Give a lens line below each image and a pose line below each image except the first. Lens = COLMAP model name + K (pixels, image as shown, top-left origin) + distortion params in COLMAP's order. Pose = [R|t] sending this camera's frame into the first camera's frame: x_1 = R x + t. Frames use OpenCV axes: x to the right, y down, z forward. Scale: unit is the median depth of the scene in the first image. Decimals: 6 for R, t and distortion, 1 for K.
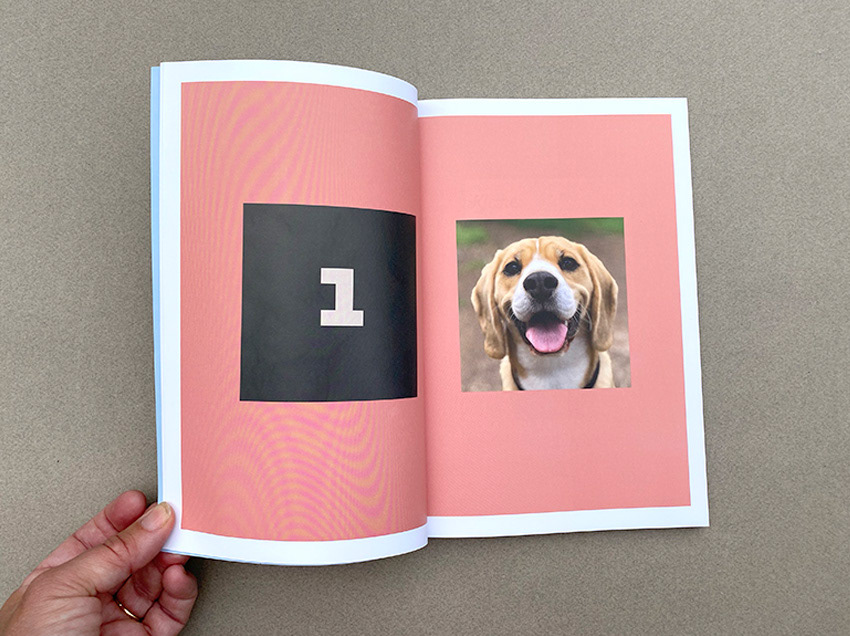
lens RADIAL K [[974.9, 0, 391.6], [0, 974.9, 283.2], [0, 0, 1]] dist [-0.007453, 0.008885]
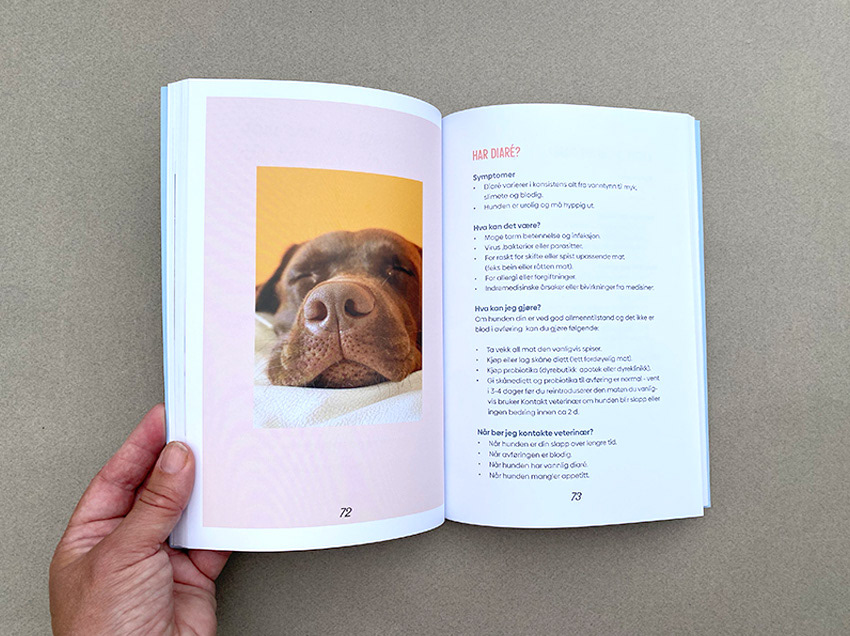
lens RADIAL K [[1010.2, 0, 355.9], [0, 1010.2, 258.3], [0, 0, 1]] dist [-0.004731, -0.011375]
pose [[0.999845, -0.016648, -0.005807, -0.005402], [0.016724, 0.999772, 0.013266, -0.009684], [0.005585, -0.013361, 0.999895, -0.124561]]
